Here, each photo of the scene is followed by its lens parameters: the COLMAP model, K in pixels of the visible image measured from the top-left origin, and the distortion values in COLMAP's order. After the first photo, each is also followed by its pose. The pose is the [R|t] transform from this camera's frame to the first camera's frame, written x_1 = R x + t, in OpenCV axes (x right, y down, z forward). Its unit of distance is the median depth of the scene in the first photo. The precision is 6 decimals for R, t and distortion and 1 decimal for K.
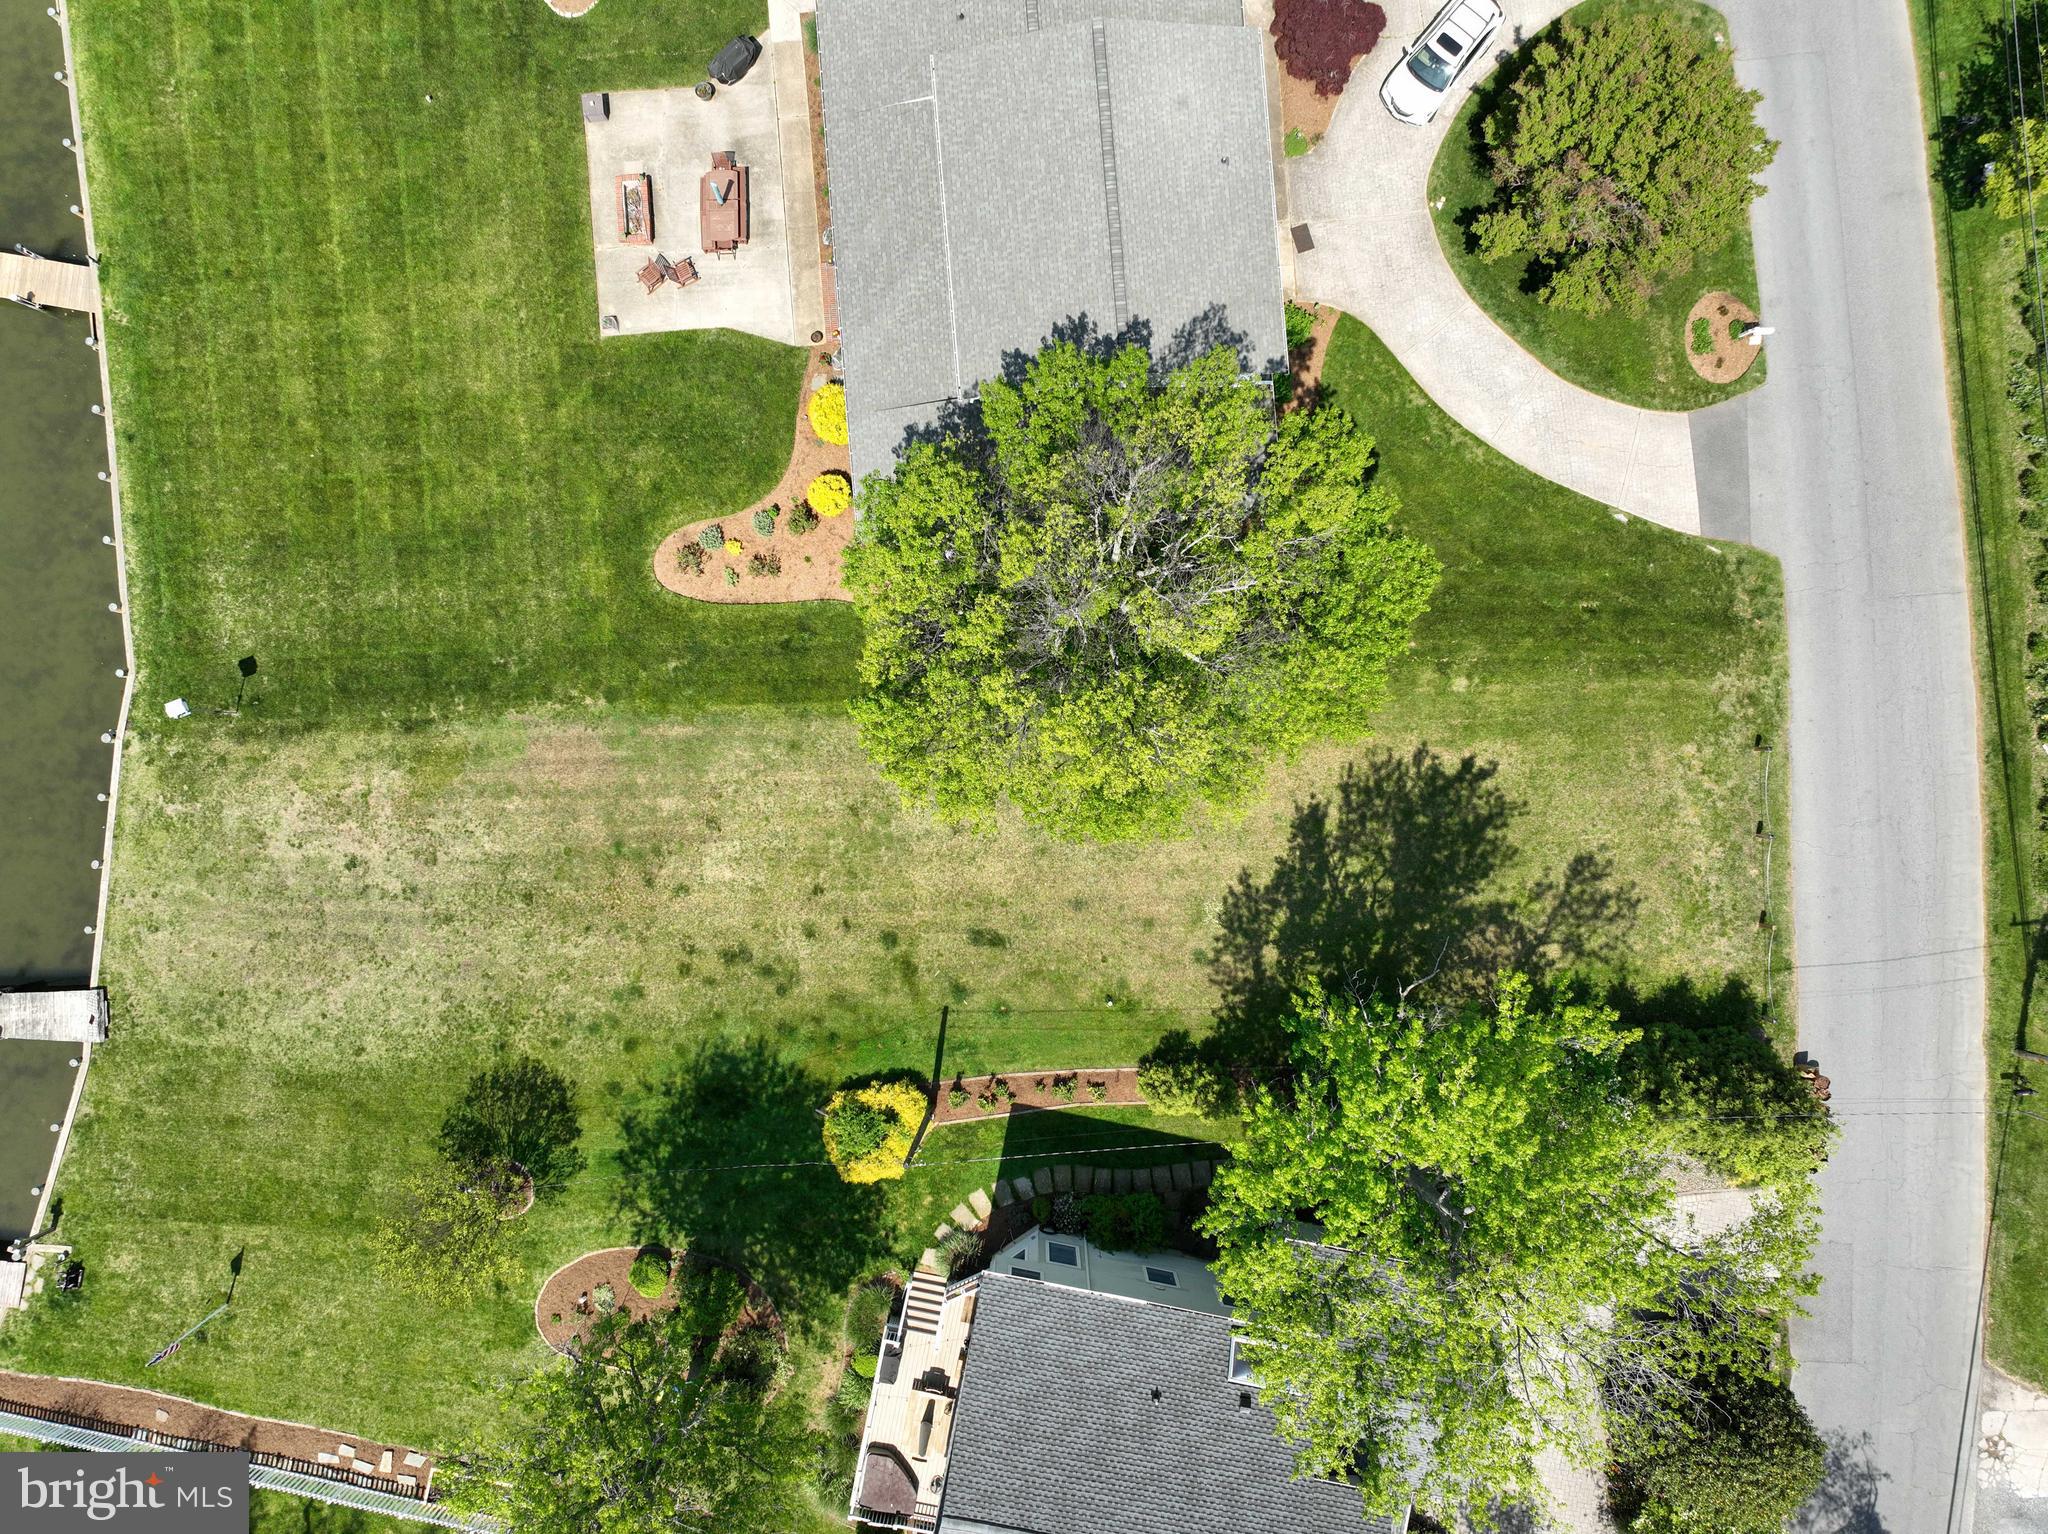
lens RADIAL K [[1444.1, 0, 1019.9], [0, 1444.1, 774.8], [0, 0, 1]] dist [-0.005392, 0.020561]
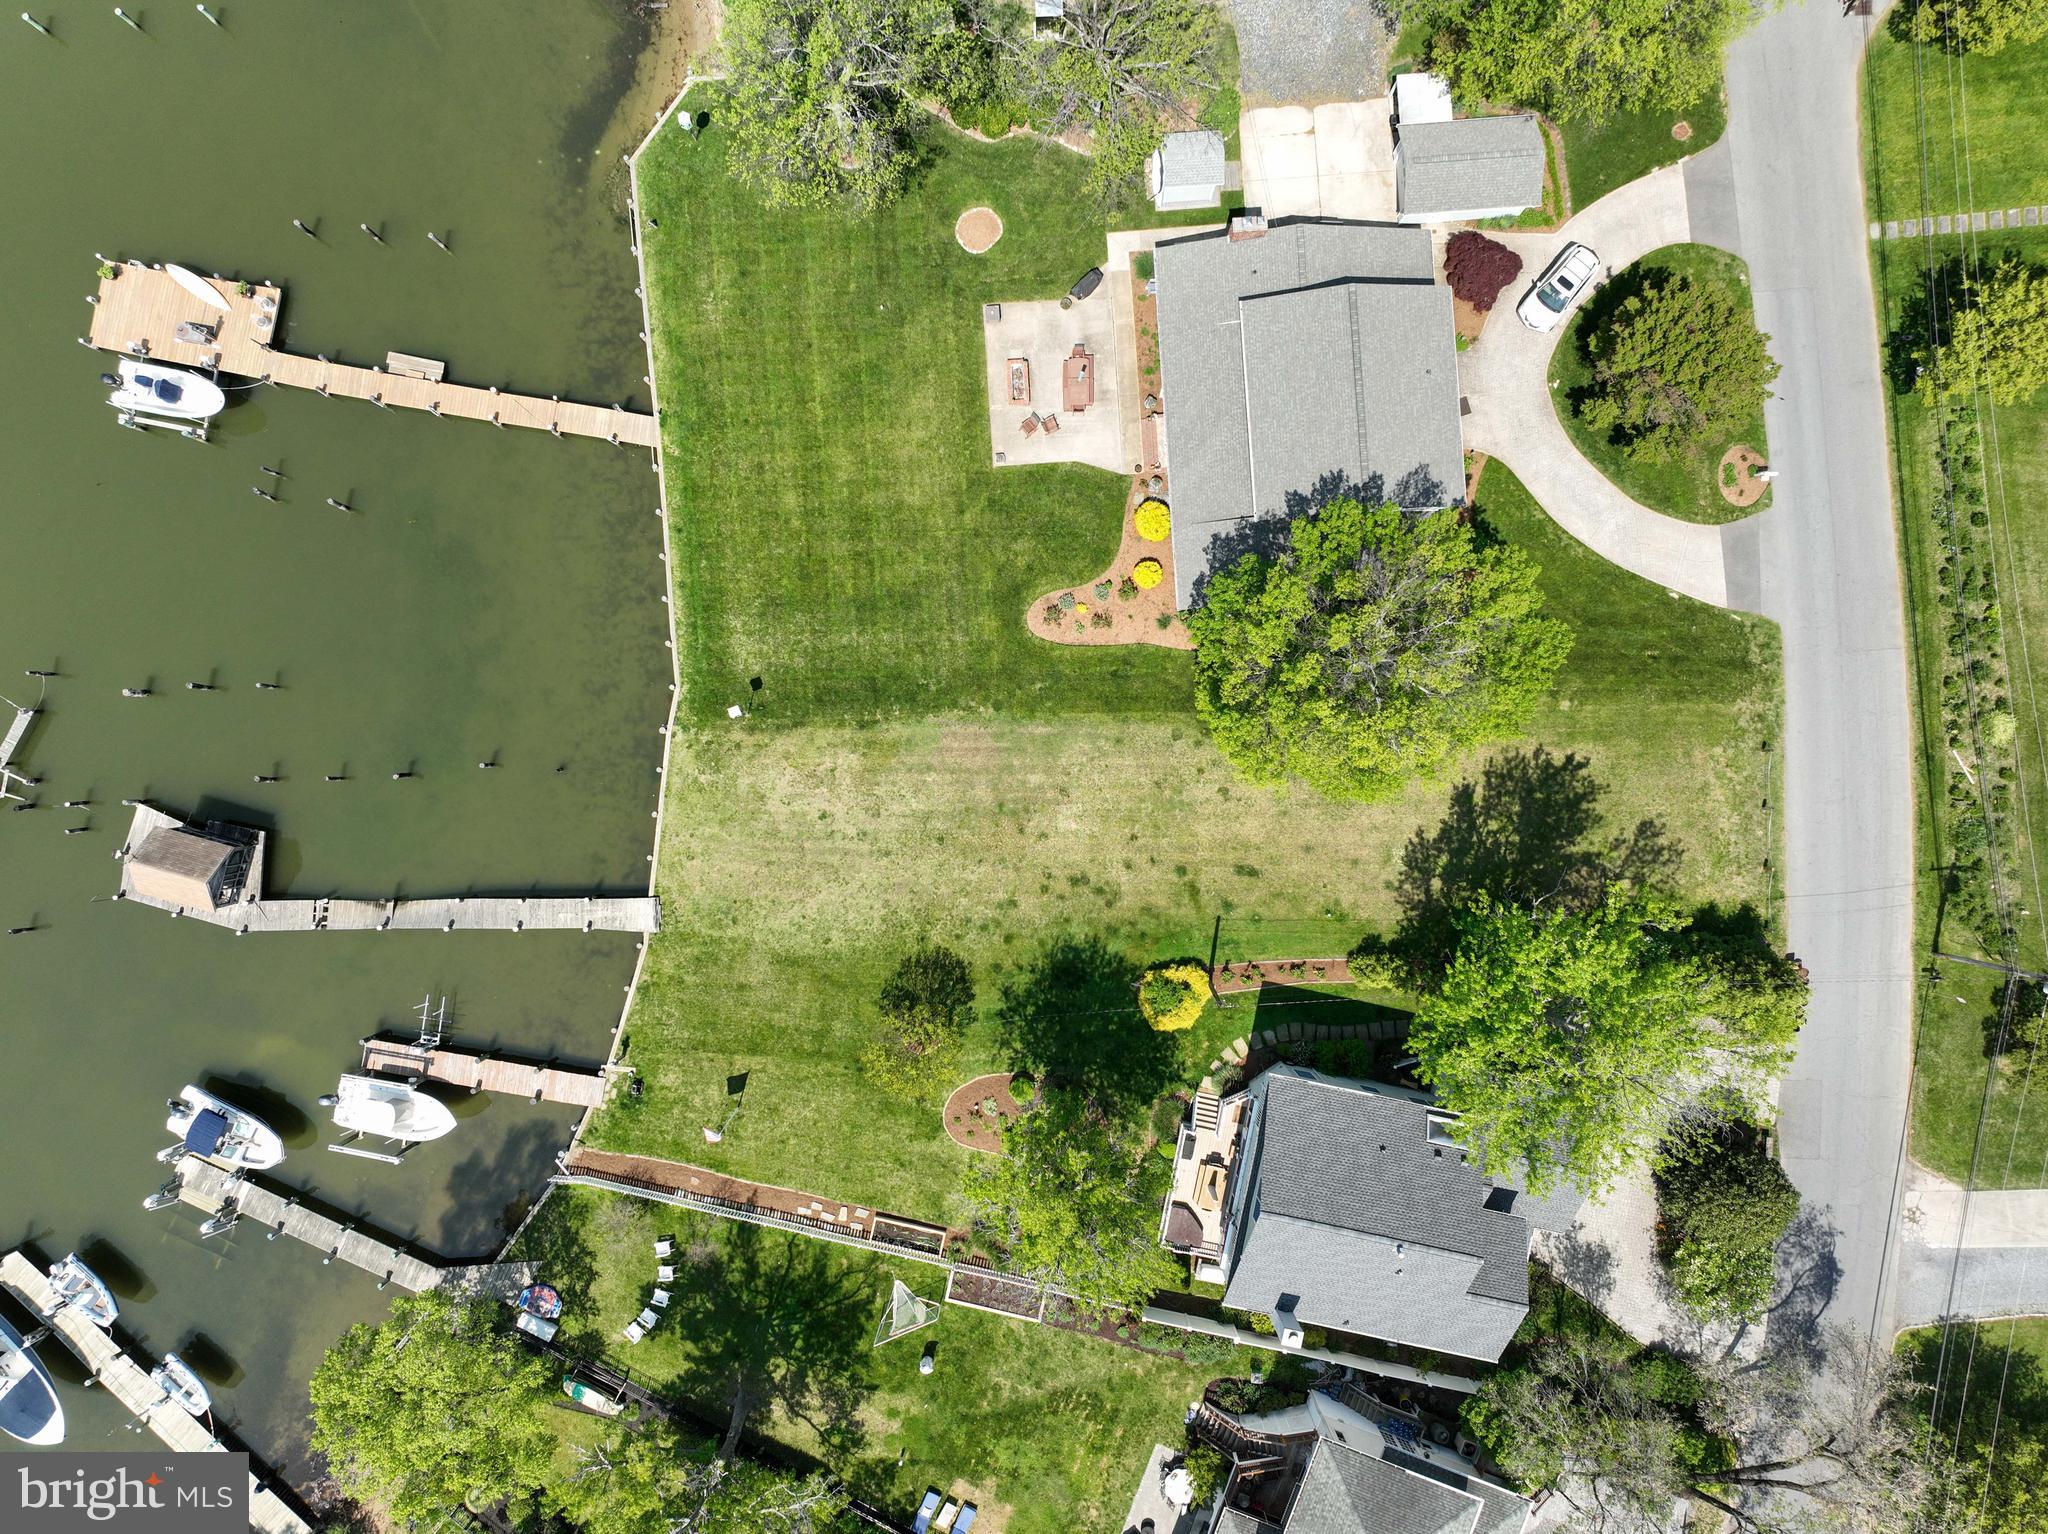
lens RADIAL K [[1444.1, 0, 1019.7], [0, 1444.1, 776.3], [0, 0, 1]] dist [-0.005392, 0.020561]
pose [[0.999922, 0.012094, -0.003024, -0.255555], [-0.012090, 0.999926, 0.001646, 0.015373], [0.003043, -0.001609, 0.999994, -0.500204]]
